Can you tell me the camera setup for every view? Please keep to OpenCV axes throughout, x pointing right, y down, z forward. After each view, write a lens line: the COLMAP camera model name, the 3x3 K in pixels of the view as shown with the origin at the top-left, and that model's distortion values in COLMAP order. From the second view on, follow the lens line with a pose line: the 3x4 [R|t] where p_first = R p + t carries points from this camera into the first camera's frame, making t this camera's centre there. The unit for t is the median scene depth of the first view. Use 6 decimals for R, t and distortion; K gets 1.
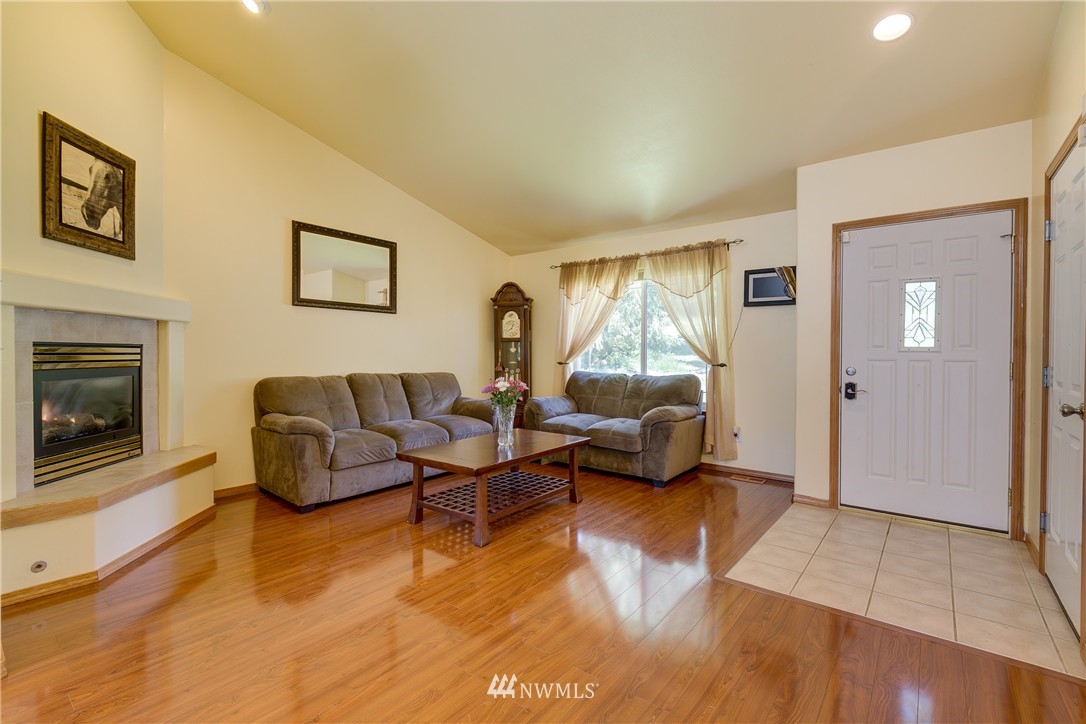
lens RADIAL K [[485.5, 0, 544.9], [0, 485.5, 356.3], [0, 0, 1]] dist [0.002743, -0.000351]
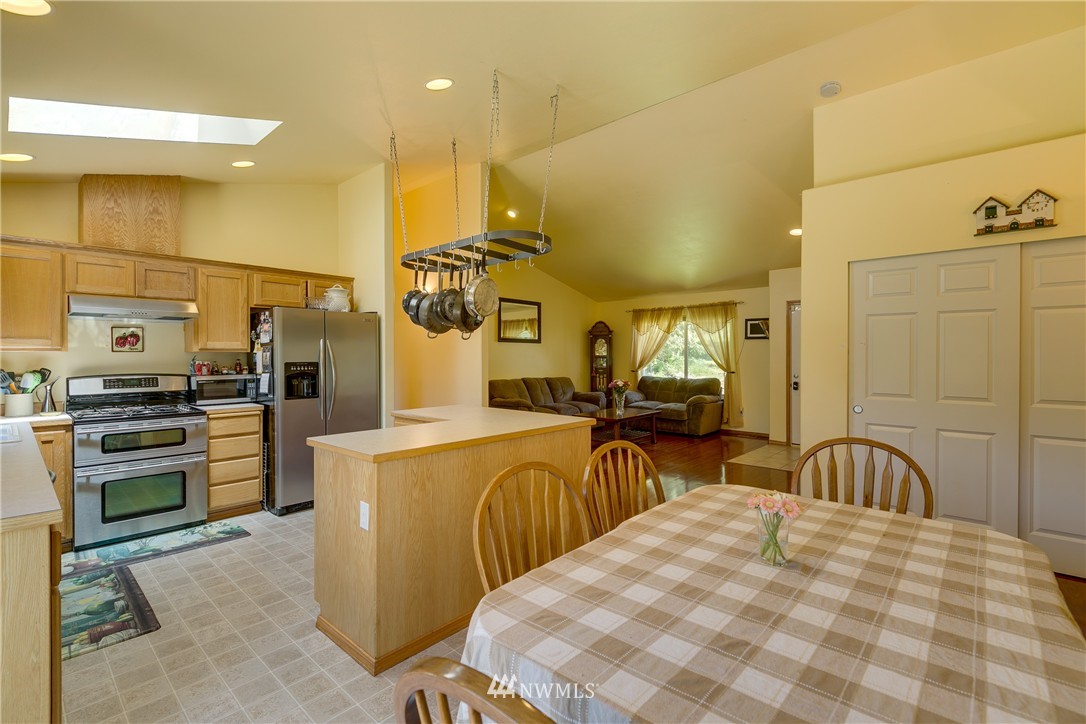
lens RADIAL K [[485.5, 0, 544.9], [0, 485.5, 356.3], [0, 0, 1]] dist [0.002743, -0.000351]
pose [[0.998228, -0.005643, -0.059229, -0.214492], [0.005159, 0.999952, -0.008311, -0.029961], [0.059273, 0.007991, 0.998210, -0.816179]]
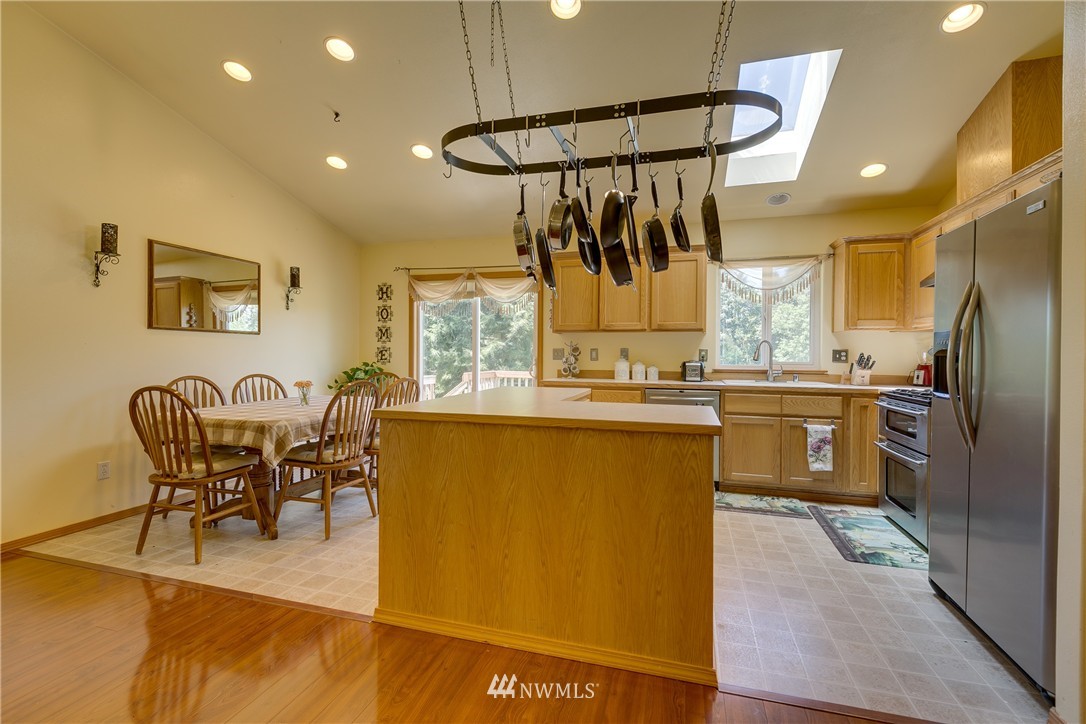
lens RADIAL K [[485.5, 0, 544.9], [0, 485.5, 356.3], [0, 0, 1]] dist [0.002743, -0.000351]
pose [[-0.926102, -0.007303, -0.377202, -0.161457], [-0.012295, 0.999866, 0.010828, -0.004364], [0.377073, 0.014665, -0.926068, 0.356053]]
